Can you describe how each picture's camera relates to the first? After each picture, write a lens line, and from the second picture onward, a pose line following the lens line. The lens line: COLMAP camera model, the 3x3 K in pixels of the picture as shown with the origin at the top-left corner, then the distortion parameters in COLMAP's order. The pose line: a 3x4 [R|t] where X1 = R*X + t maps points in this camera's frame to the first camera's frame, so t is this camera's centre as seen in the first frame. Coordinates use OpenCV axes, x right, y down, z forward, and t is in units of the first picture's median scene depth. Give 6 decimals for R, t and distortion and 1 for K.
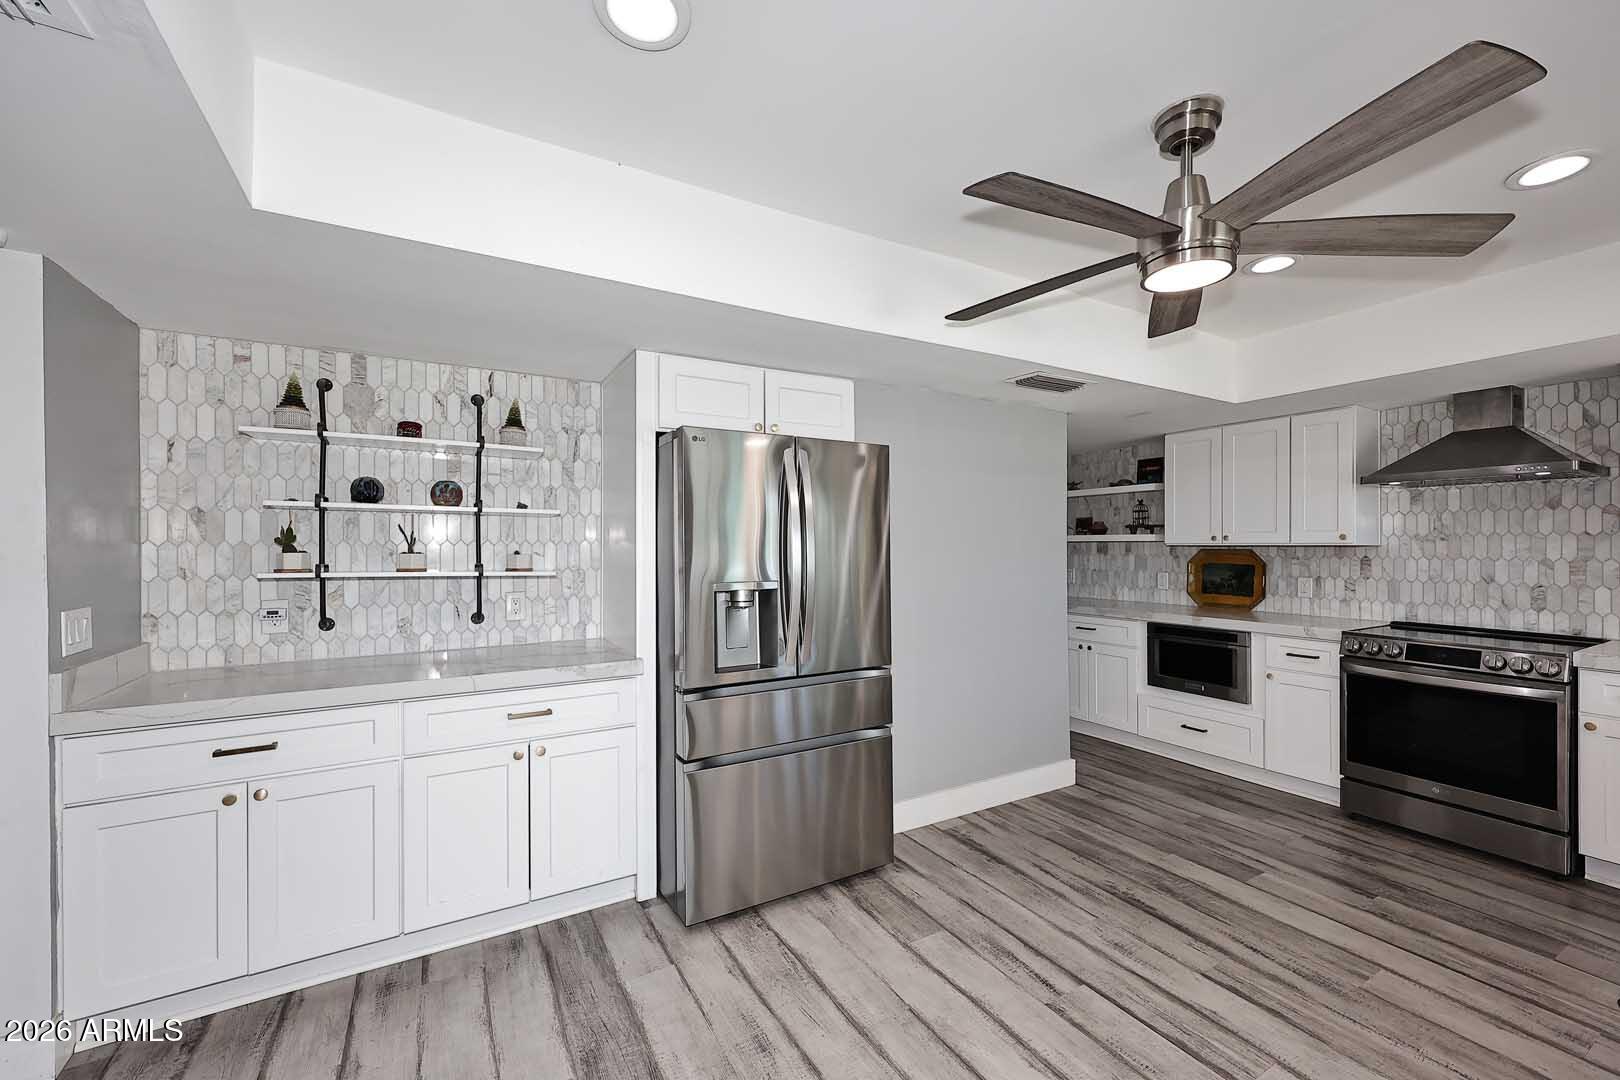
lens RADIAL K [[665.5, 0, 807.4], [0, 665.5, 545.4], [0, 0, 1]] dist [0.002837, 0.000279]
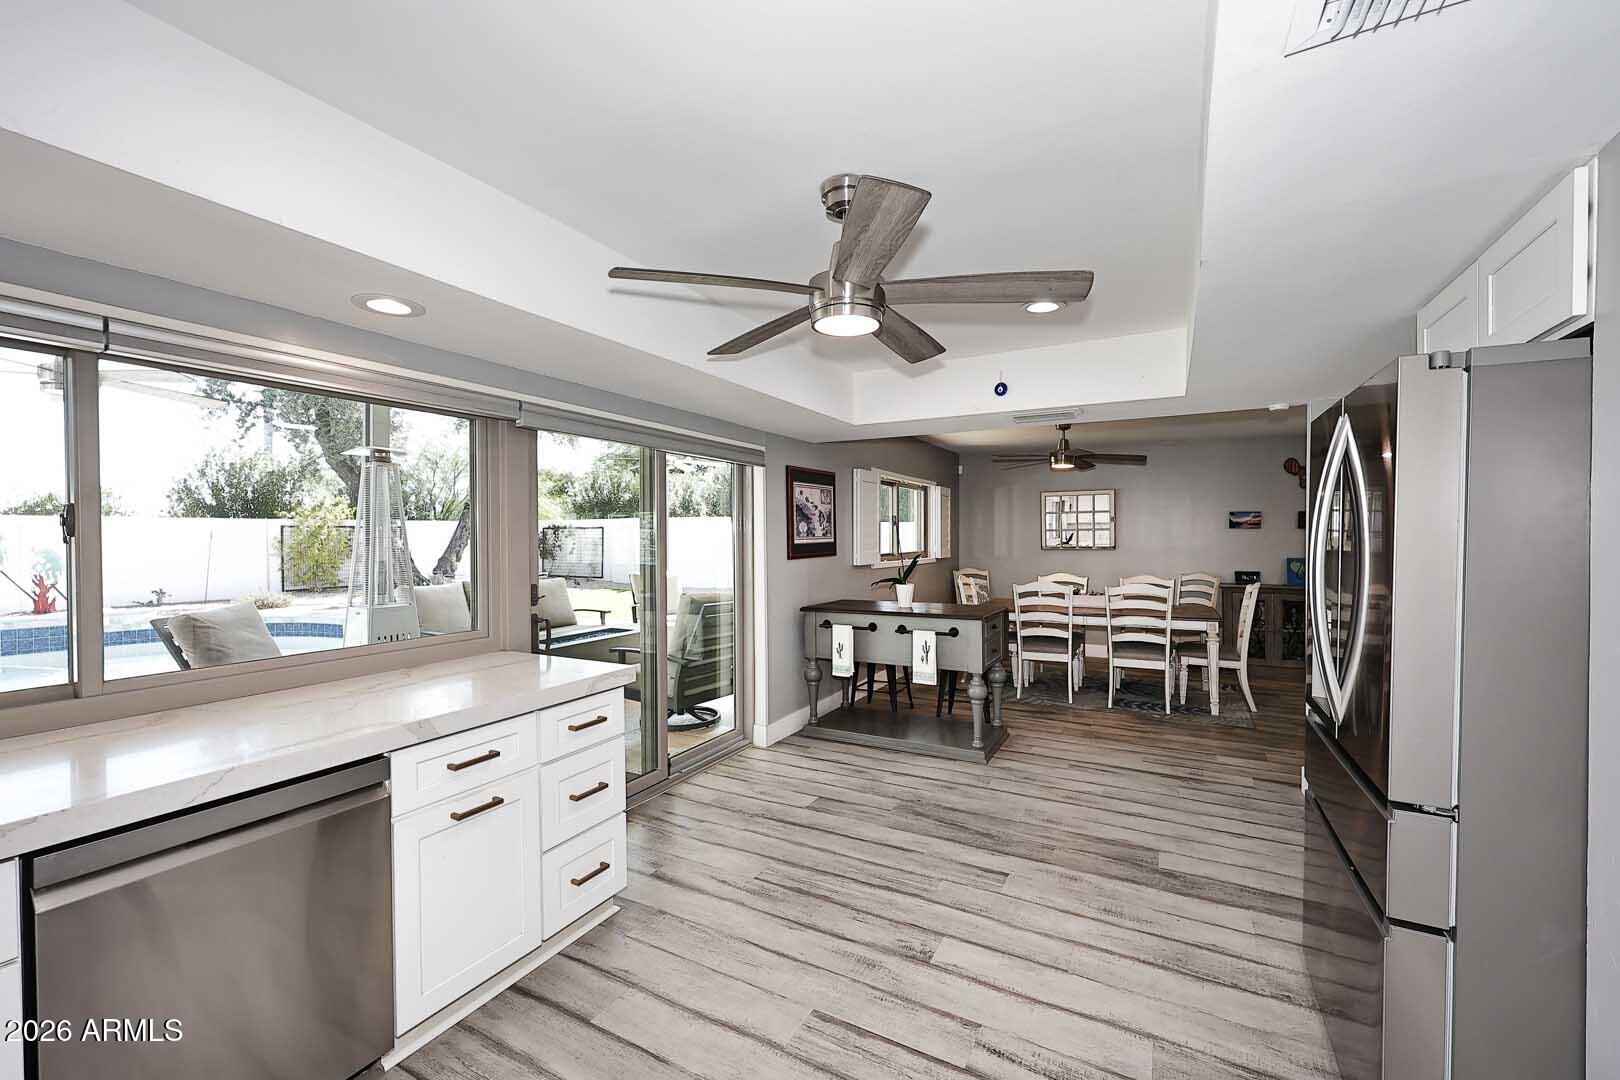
lens RADIAL K [[665.5, 0, 819.4], [0, 665.5, 545.9], [0, 0, 1]] dist [0.002837, 0.000279]
pose [[-0.852242, 0.015056, -0.522932, 0.611066], [0.006261, 0.999808, 0.018583, -0.017382], [0.523111, 0.012563, -0.852172, 0.981391]]
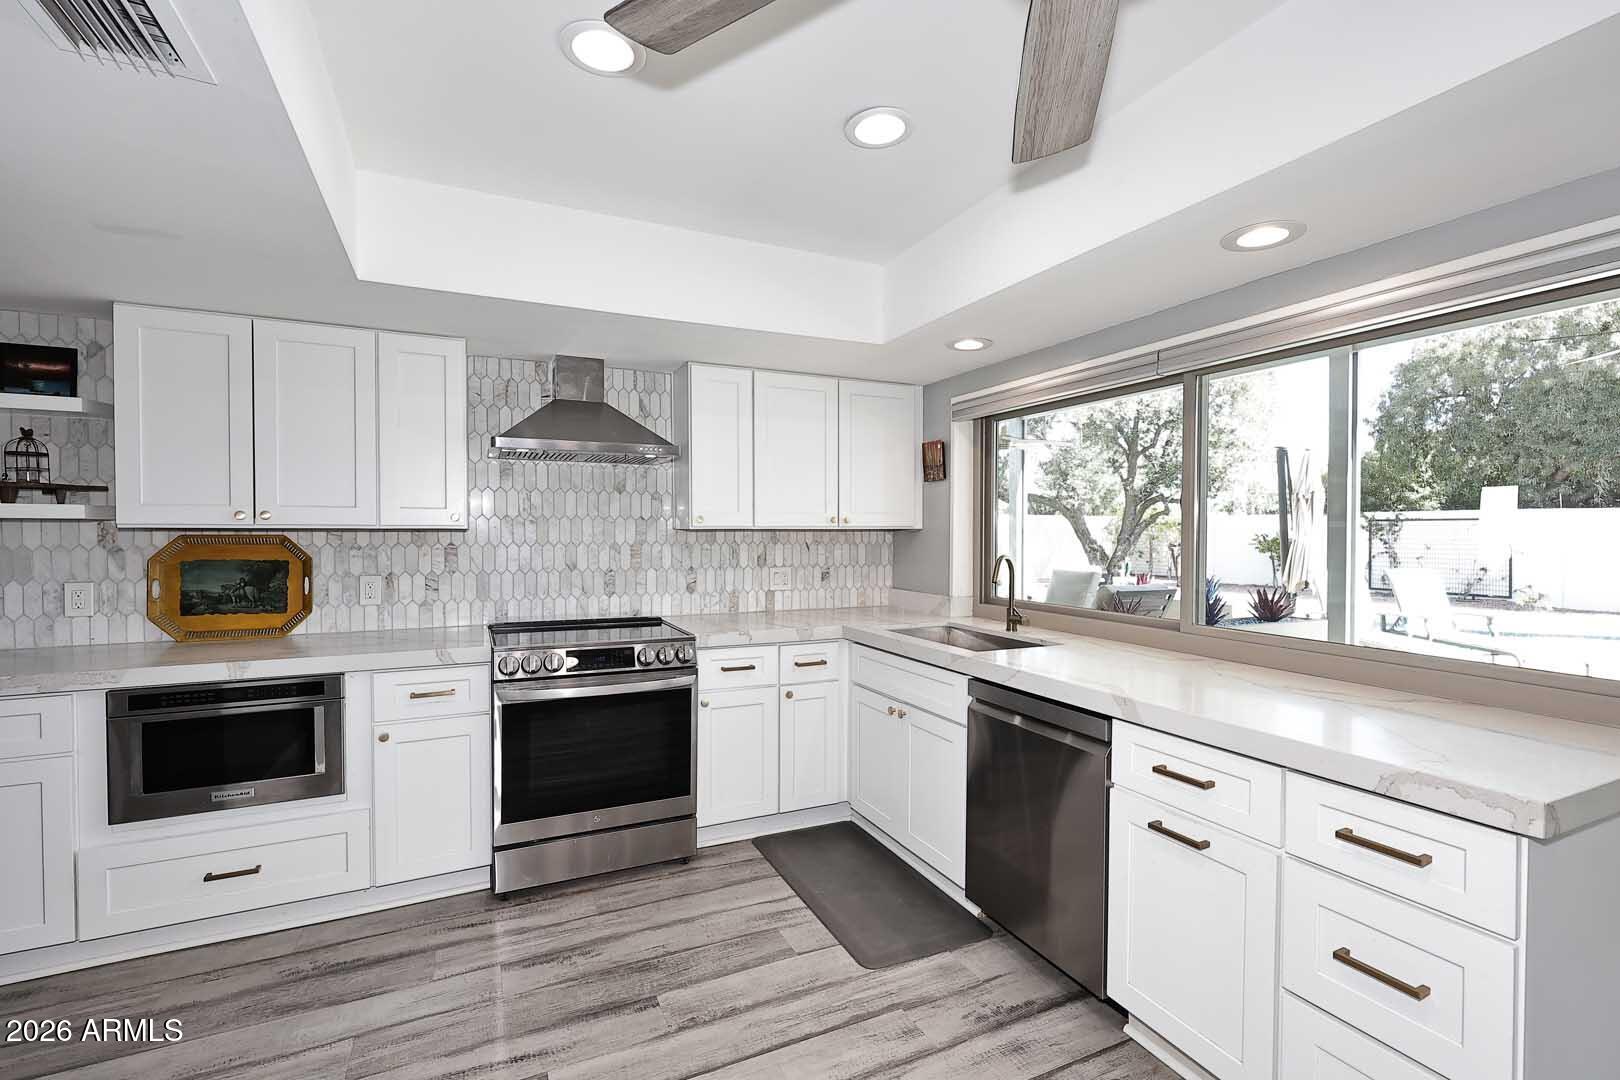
lens RADIAL K [[720.0, 0, 813.3], [0, 720.0, 543.2], [0, 0, 1]] dist [0.001287, 0.000130]
pose [[0.072012, -0.017146, 0.997256, 0.051750], [-0.001849, 0.999848, 0.017324, 0.001474], [-0.997402, -0.003091, 0.071970, 0.570886]]
